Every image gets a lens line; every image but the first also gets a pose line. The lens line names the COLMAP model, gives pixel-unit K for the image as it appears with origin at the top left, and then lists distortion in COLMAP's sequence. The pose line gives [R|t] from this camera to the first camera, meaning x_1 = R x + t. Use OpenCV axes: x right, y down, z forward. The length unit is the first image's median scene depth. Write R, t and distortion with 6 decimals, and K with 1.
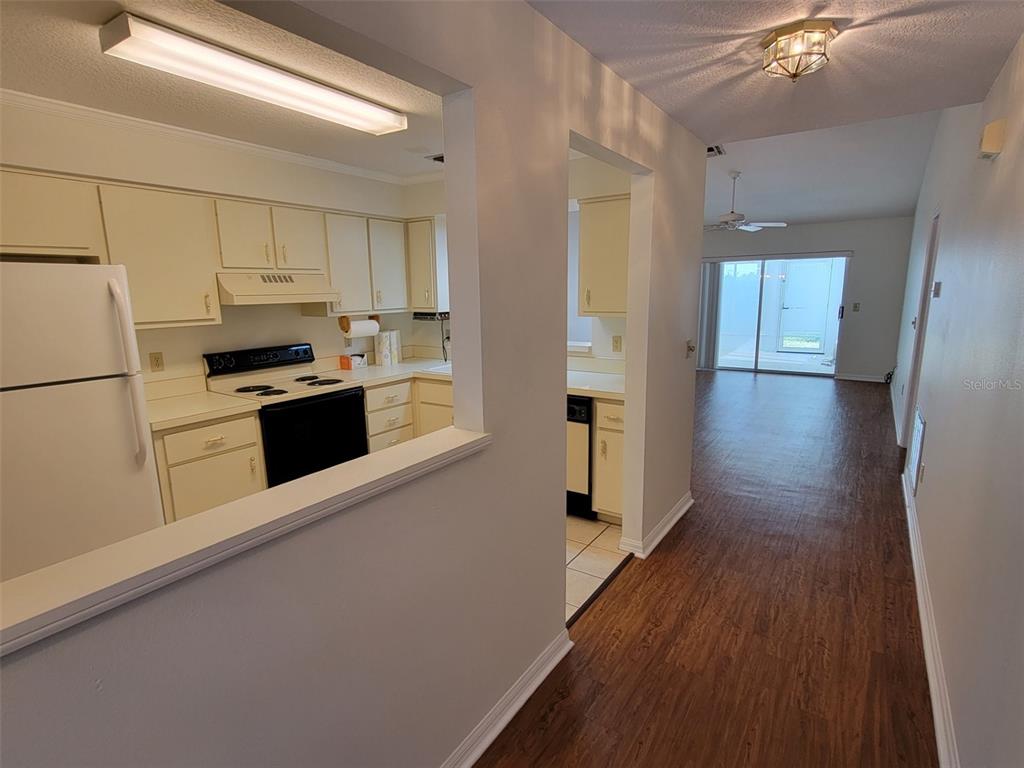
lens RADIAL K [[523.4, 0, 504.9], [0, 523.4, 389.4], [0, 0, 1]] dist [0.001625, -0.000274]
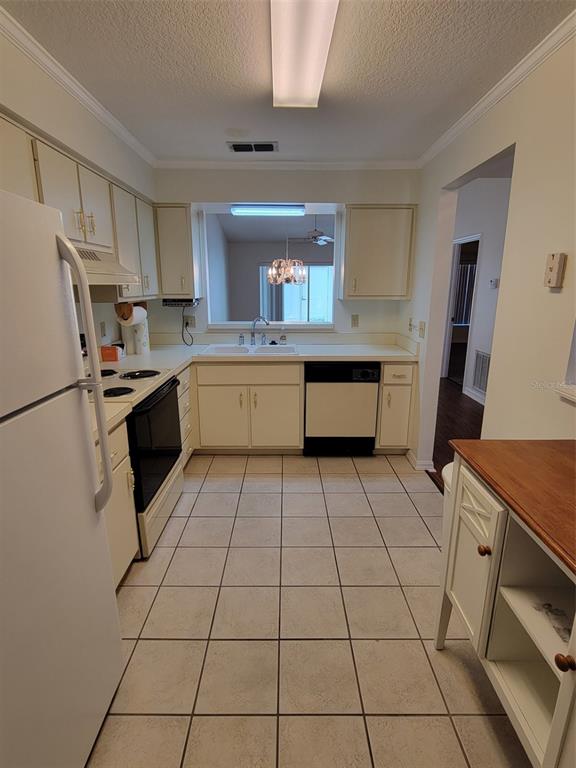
lens RADIAL K [[392.6, 0, 284.5], [0, 392.6, 381.0], [0, 0, 1]] dist [0.001625, -0.000274]
pose [[0.824652, -0.118818, 0.553020, -0.474070], [0.096810, 0.992910, 0.068968, -0.022512], [-0.557294, -0.003337, 0.830309, 0.270220]]
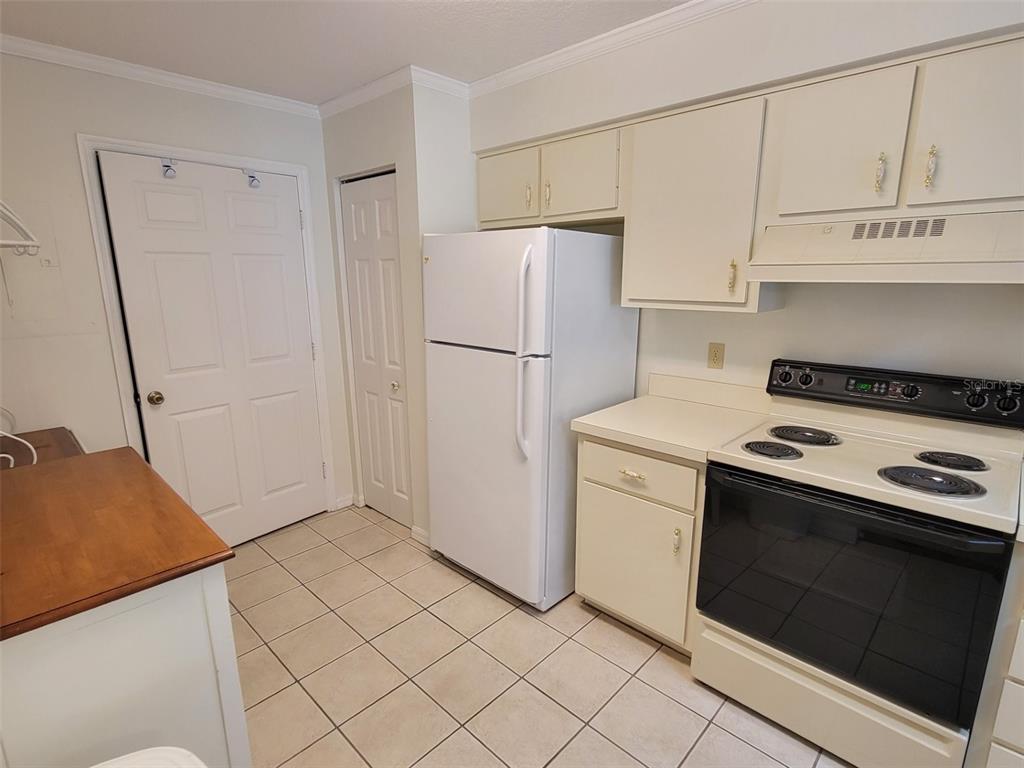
lens RADIAL K [[523.4, 0, 504.9], [0, 523.4, 389.4], [0, 0, 1]] dist [0.001625, -0.000274]
pose [[-0.167143, 0.235642, -0.957359, 0.082321], [-0.177582, 0.947943, 0.264328, -0.120499], [0.969808, 0.214190, -0.116596, 0.653524]]
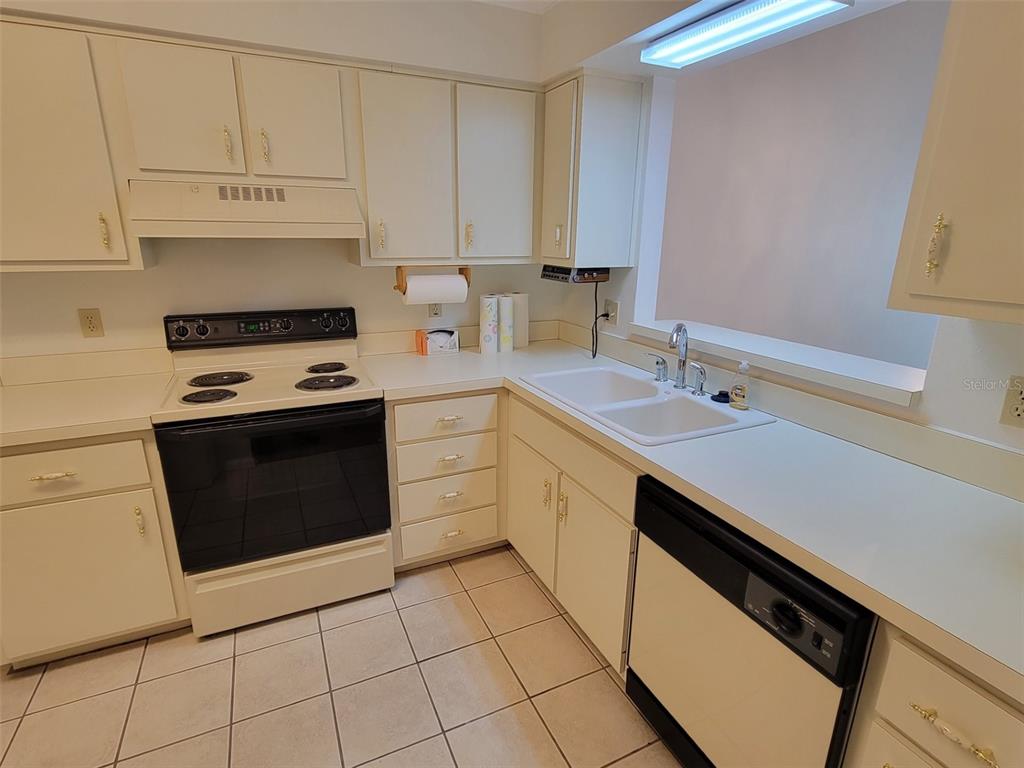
lens RADIAL K [[523.4, 0, 504.9], [0, 523.4, 389.4], [0, 0, 1]] dist [0.001625, -0.000274]
pose [[0.859642, 0.169152, -0.482082, 0.092659], [-0.120475, 0.984105, 0.130472, -0.095741], [0.496489, -0.054080, 0.866357, 0.552822]]
